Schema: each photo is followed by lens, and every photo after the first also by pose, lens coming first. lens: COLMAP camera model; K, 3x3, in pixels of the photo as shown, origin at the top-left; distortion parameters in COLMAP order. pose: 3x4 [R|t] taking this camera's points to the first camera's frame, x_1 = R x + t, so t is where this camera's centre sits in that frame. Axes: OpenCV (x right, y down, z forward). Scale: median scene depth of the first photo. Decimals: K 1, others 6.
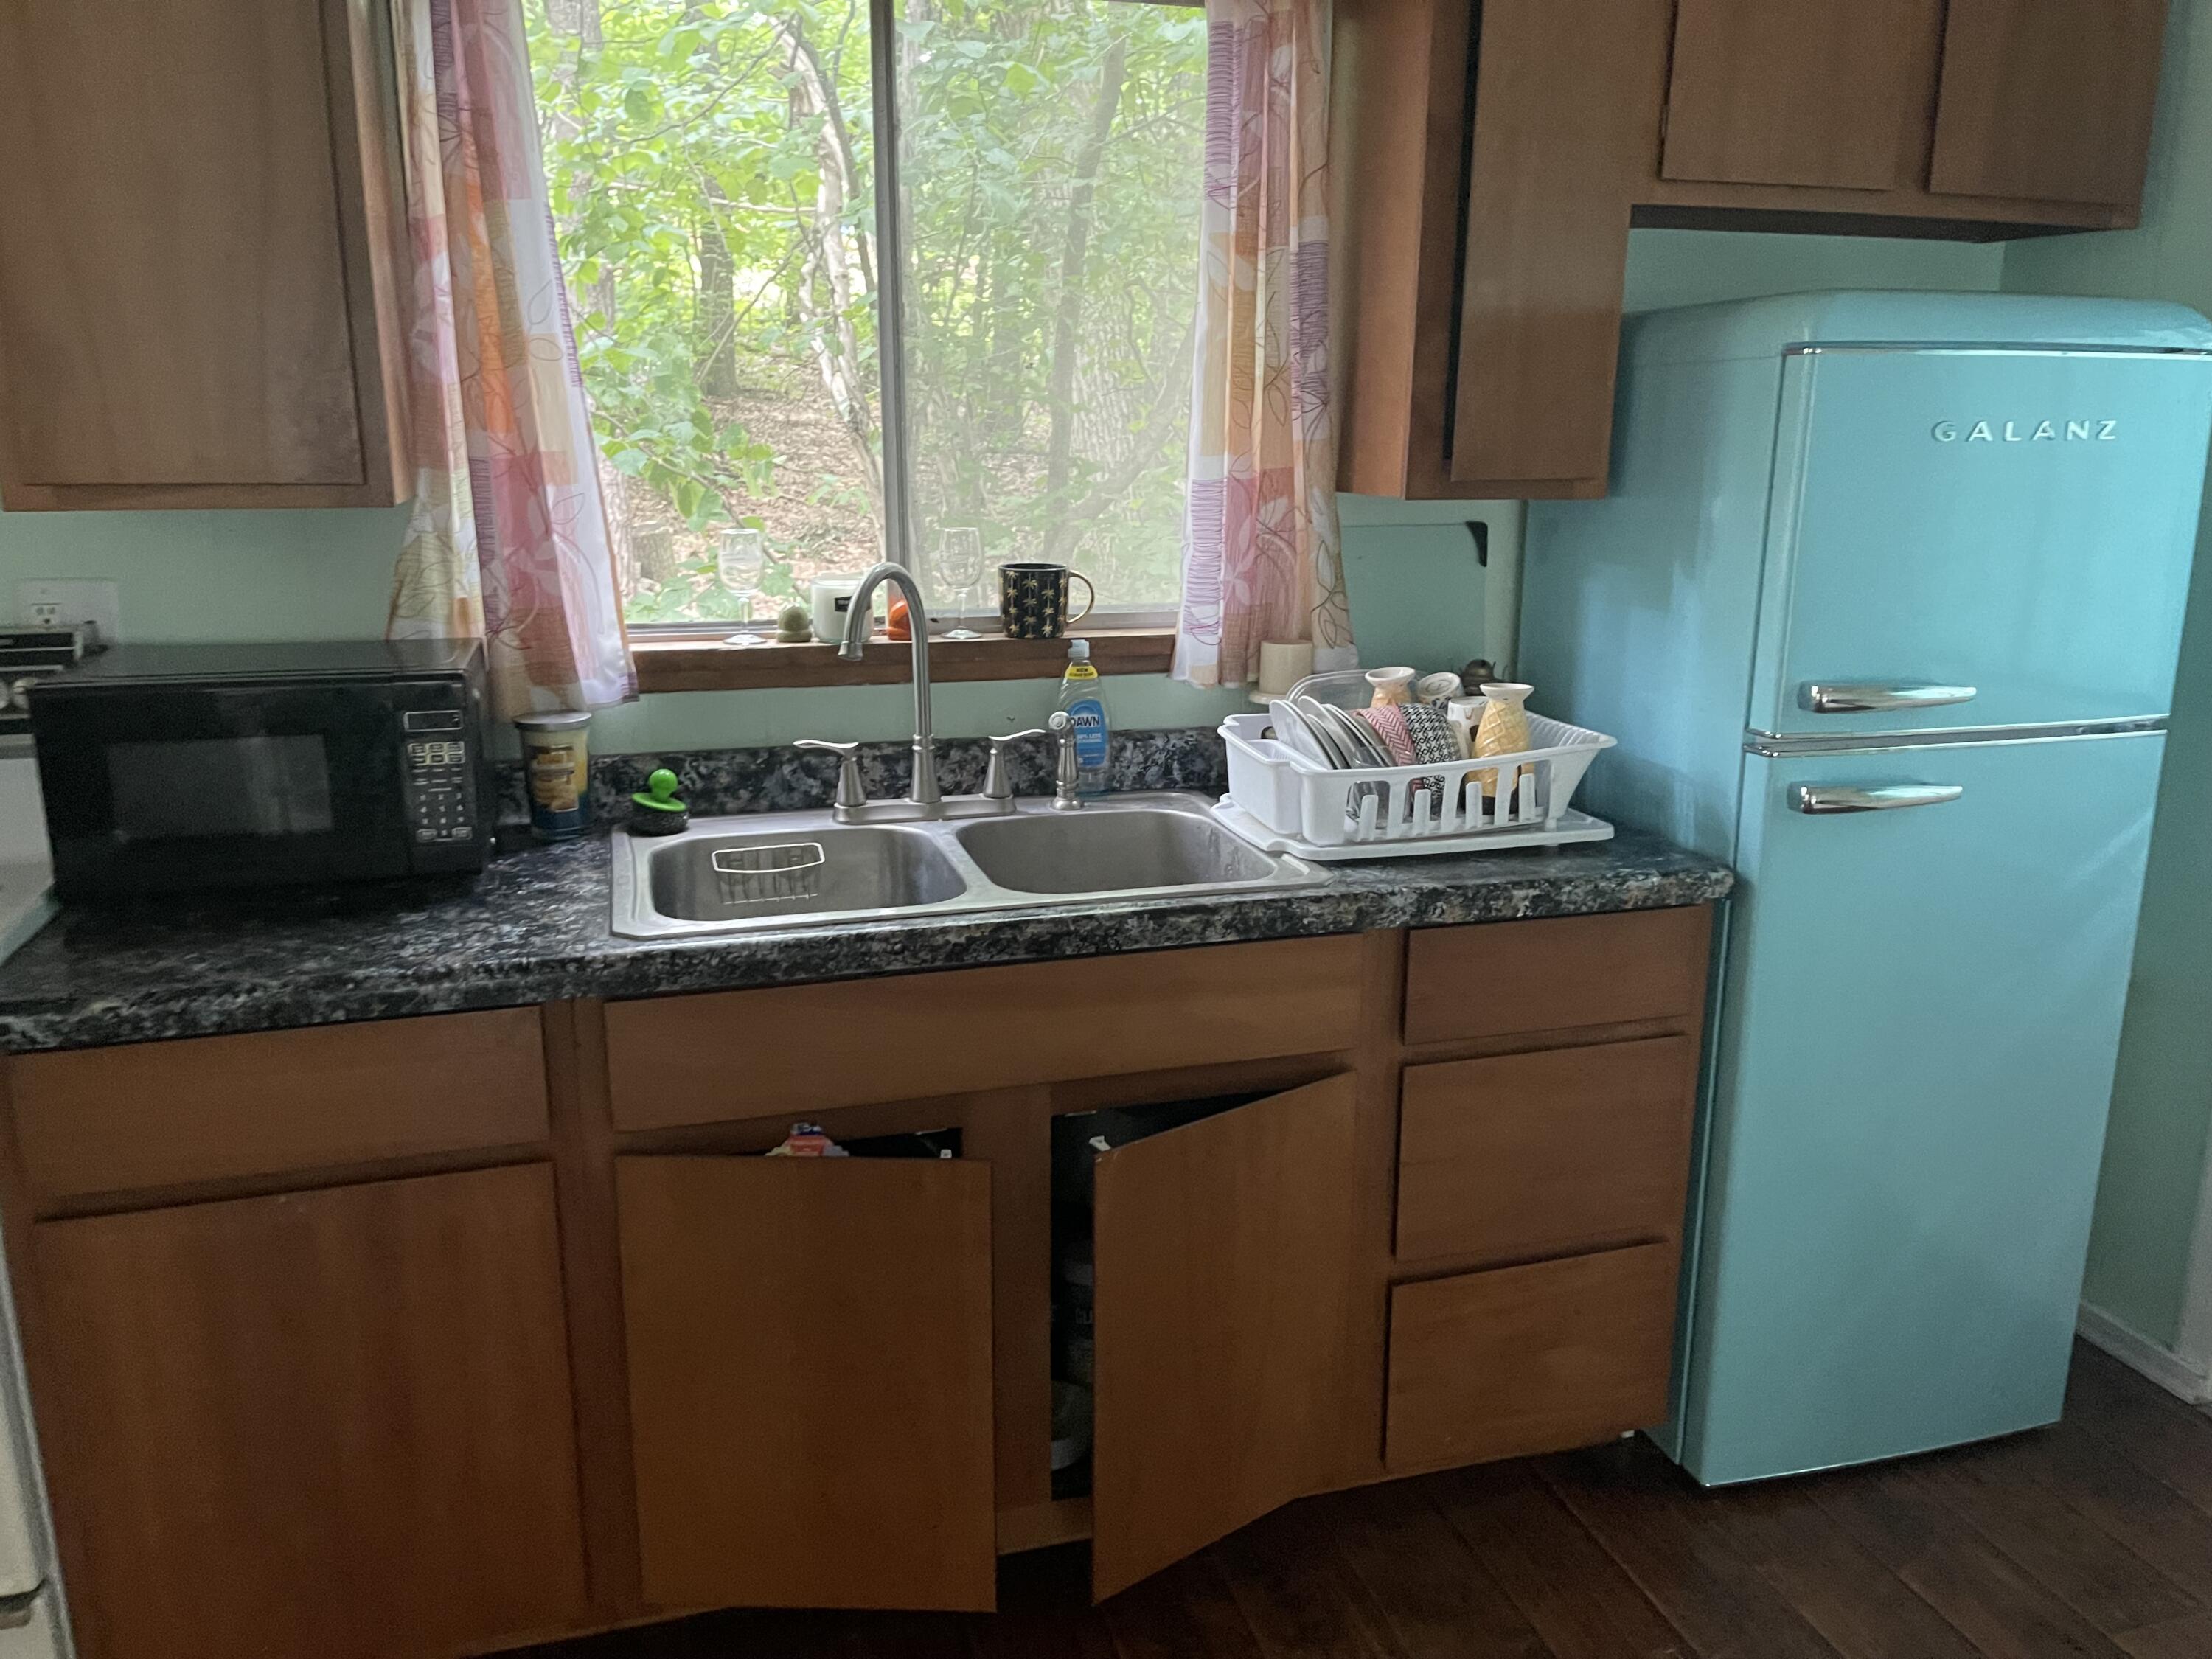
lens RADIAL K [[1656.6, 0, 1099.3], [0, 1656.6, 817.0], [0, 0, 1]] dist [0.056286, -0.075178]
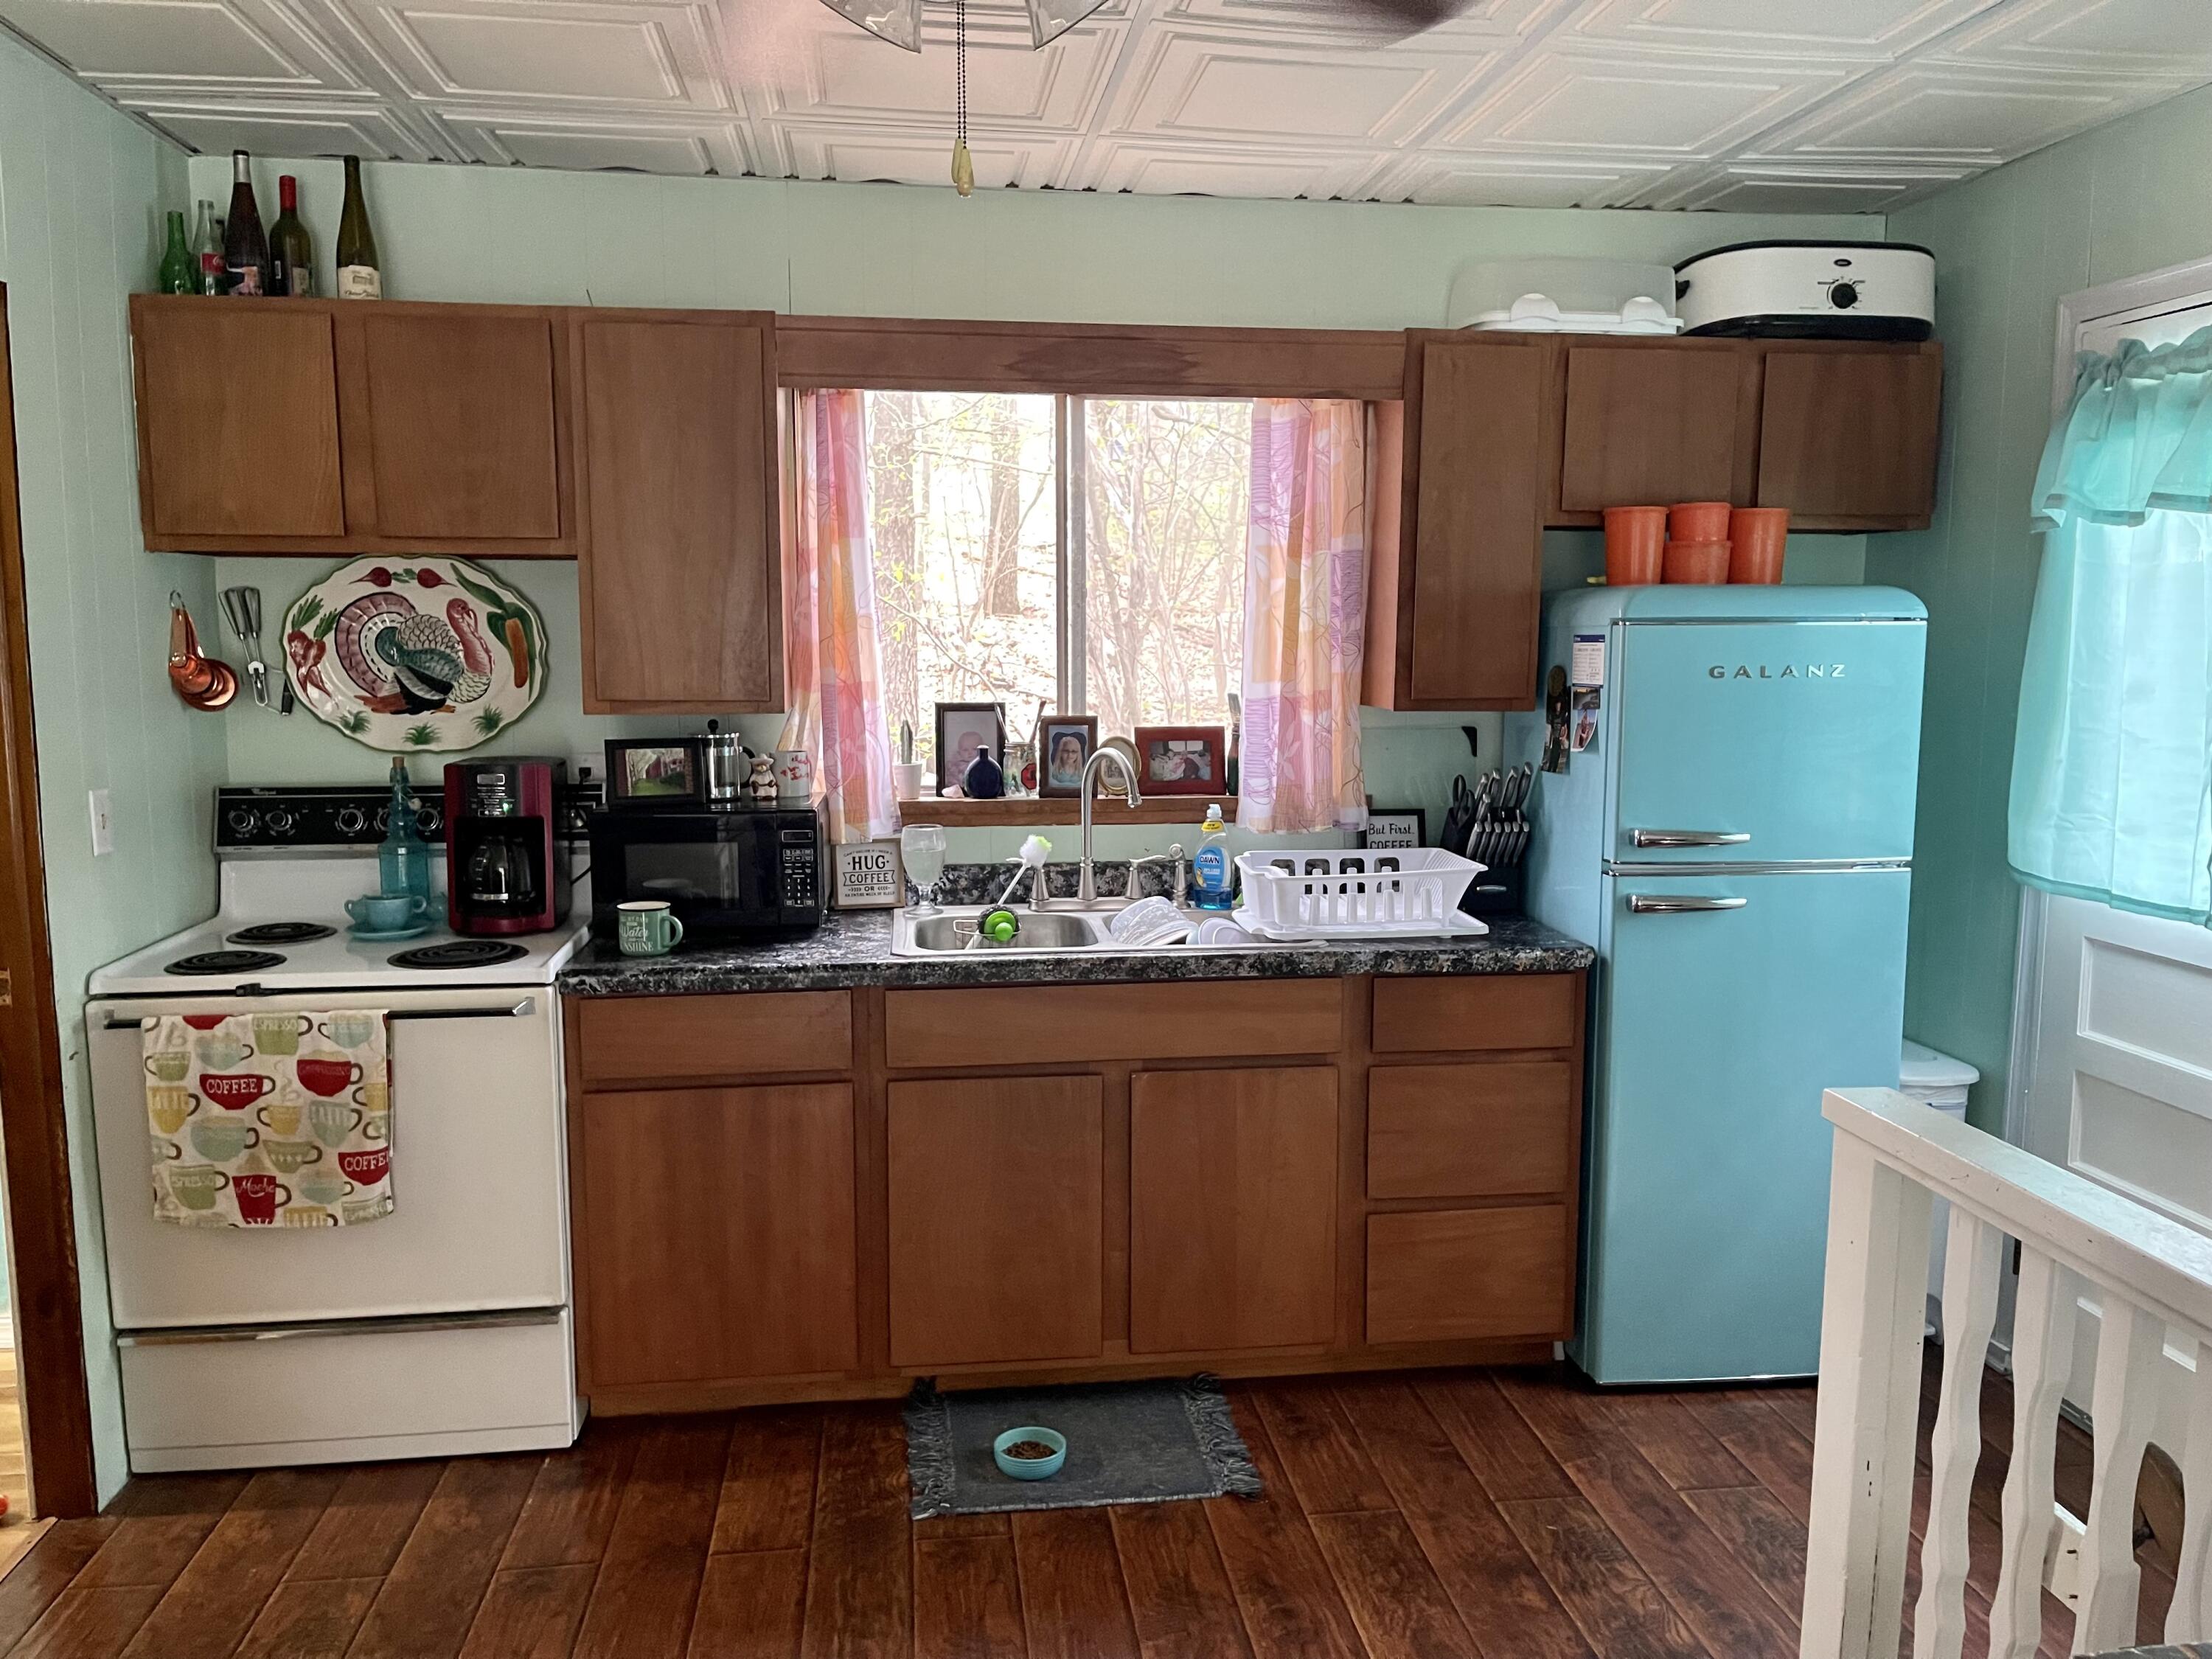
lens RADIAL K [[1667.2, 0, 1103.1], [0, 1667.2, 834.5], [0, 0, 1]] dist [0.070099, 0.001160]
pose [[0.986498, 0.016852, -0.162901, 0.187498], [-0.034660, 0.993644, -0.107101, 0.110357], [0.160061, 0.111301, 0.980812, -0.623230]]
